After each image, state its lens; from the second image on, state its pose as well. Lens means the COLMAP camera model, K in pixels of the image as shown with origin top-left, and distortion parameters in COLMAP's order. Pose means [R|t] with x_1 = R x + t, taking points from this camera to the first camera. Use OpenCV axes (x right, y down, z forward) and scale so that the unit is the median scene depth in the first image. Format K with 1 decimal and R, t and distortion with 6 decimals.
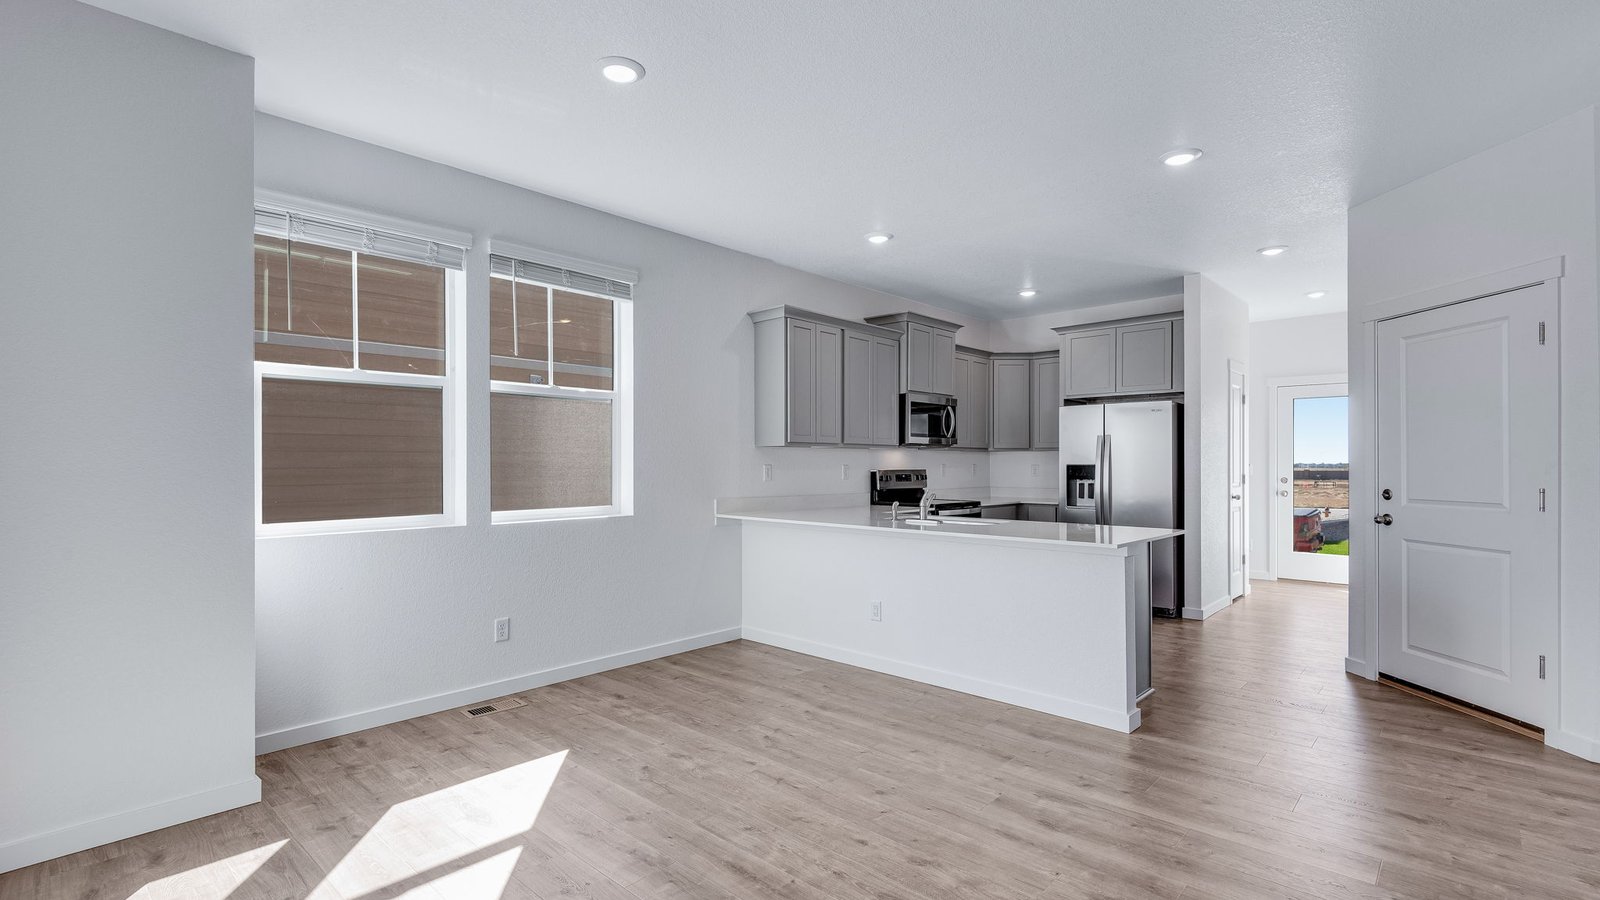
lens RADIAL K [[757.2, 0, 737.3], [0, 757.2, 462.5], [0, 0, 1]] dist [0.009868, -0.002100]
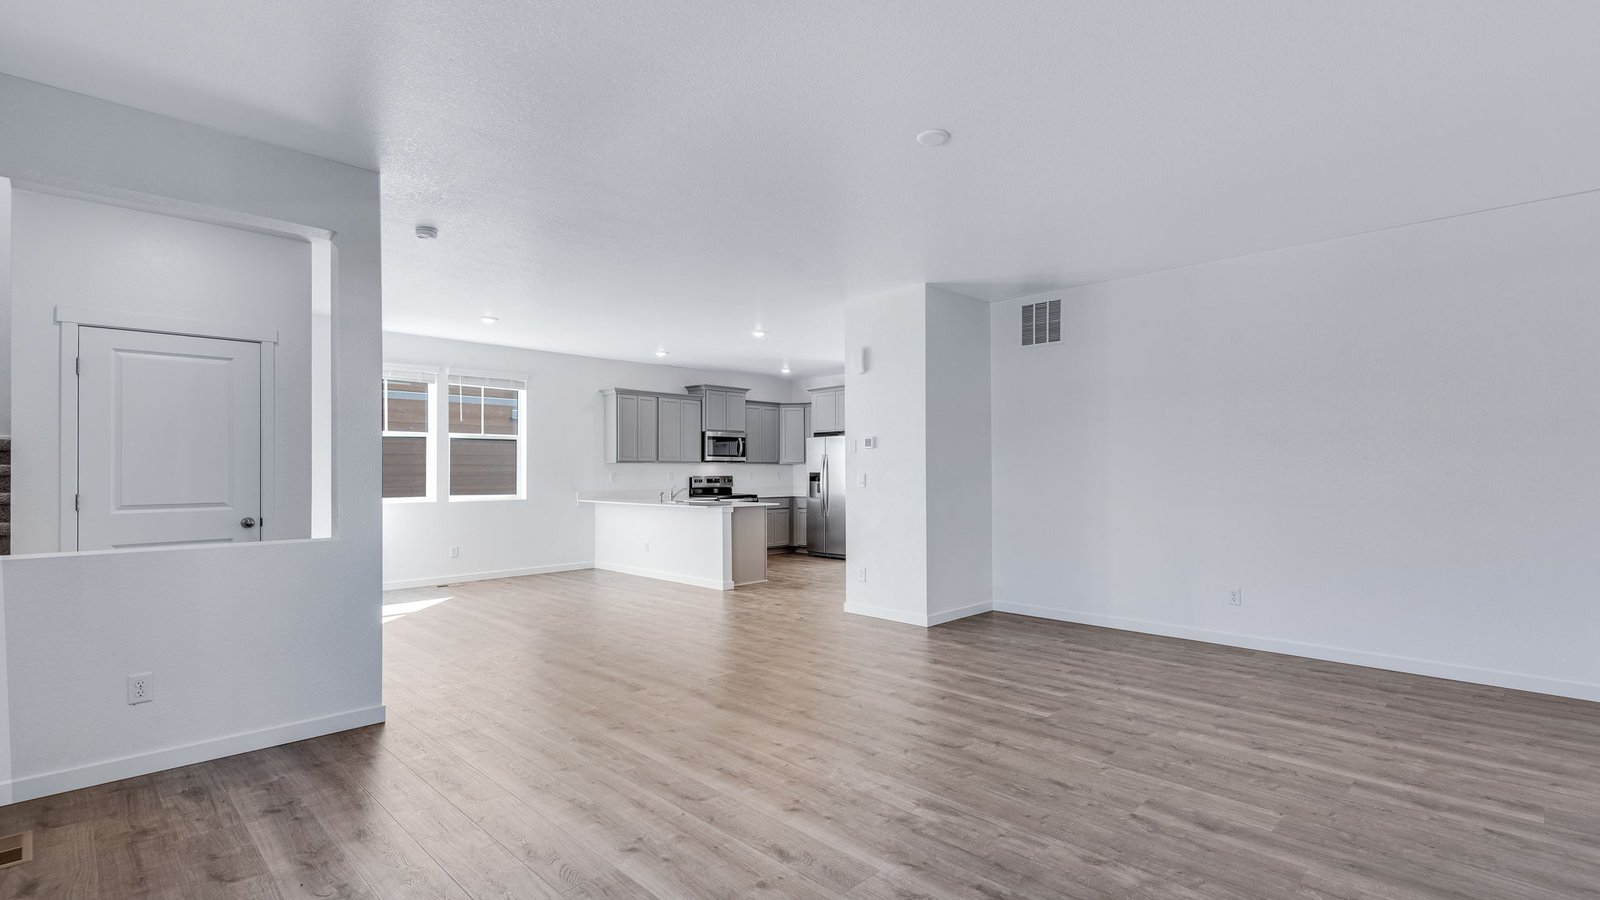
lens RADIAL K [[757.2, 0, 771.9], [0, 757.2, 463.6], [0, 0, 1]] dist [0.009868, -0.002100]
pose [[0.999764, 0.000116, 0.021735, 0.336967], [-0.000014, 0.999989, -0.004667, -0.010118], [-0.021735, 0.004666, 0.999753, -0.723985]]
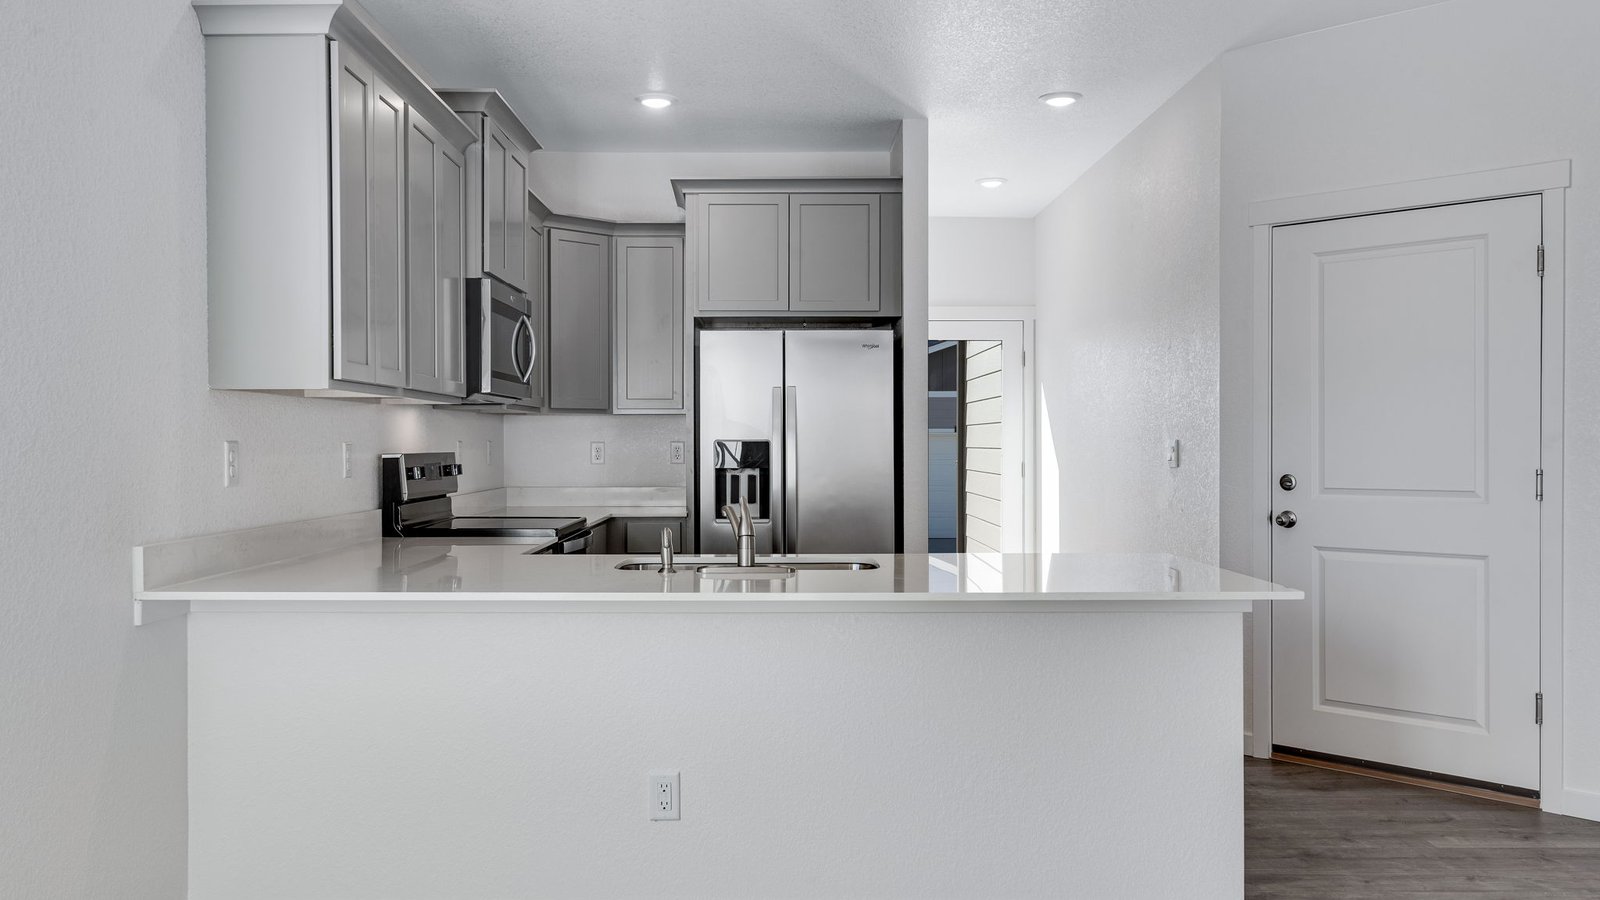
lens RADIAL K [[1354.2, 0, 837.6], [0, 1354.2, 450.9], [0, 0, 1]] dist [0.026276, 0.000666]
pose [[0.688783, -0.006727, 0.724937, -0.204381], [0.001051, 0.999965, 0.008280, 0.002182], [-0.724967, -0.004941, 0.688766, 0.308062]]
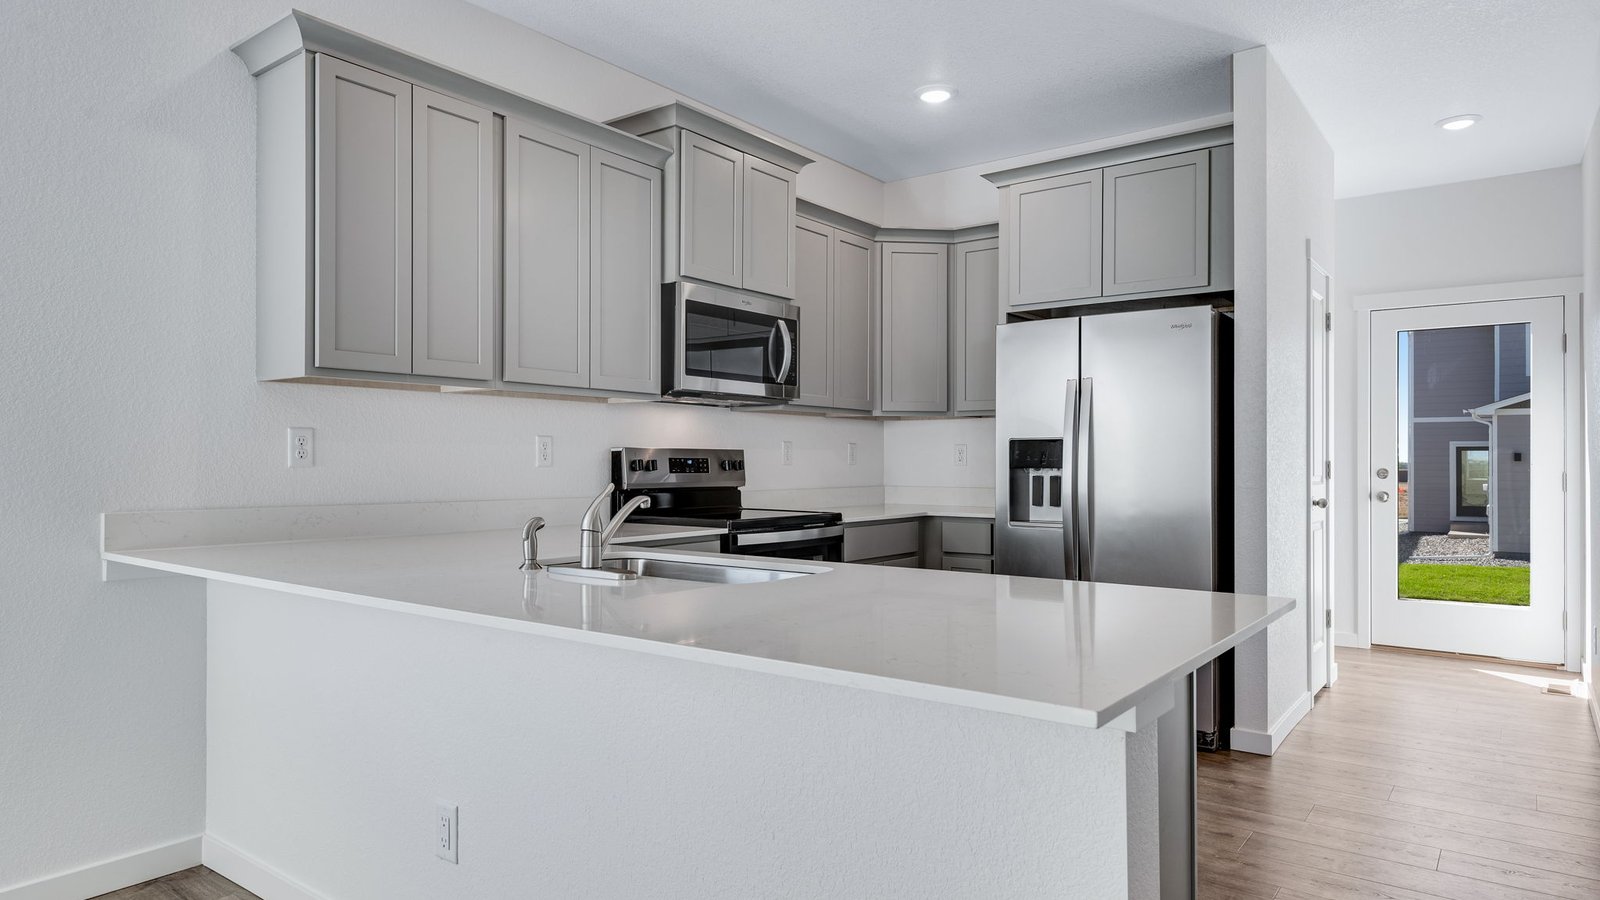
lens RADIAL K [[1027.5, 0, 740.5], [0, 1027.5, 454.7], [0, 0, 1]] dist [0.025777, -0.008144]
pose [[0.992341, 0.002708, 0.123496, 0.184064], [-0.002260, 0.999990, -0.003767, 0.016970], [-0.123505, 0.003459, 0.992338, 0.367123]]
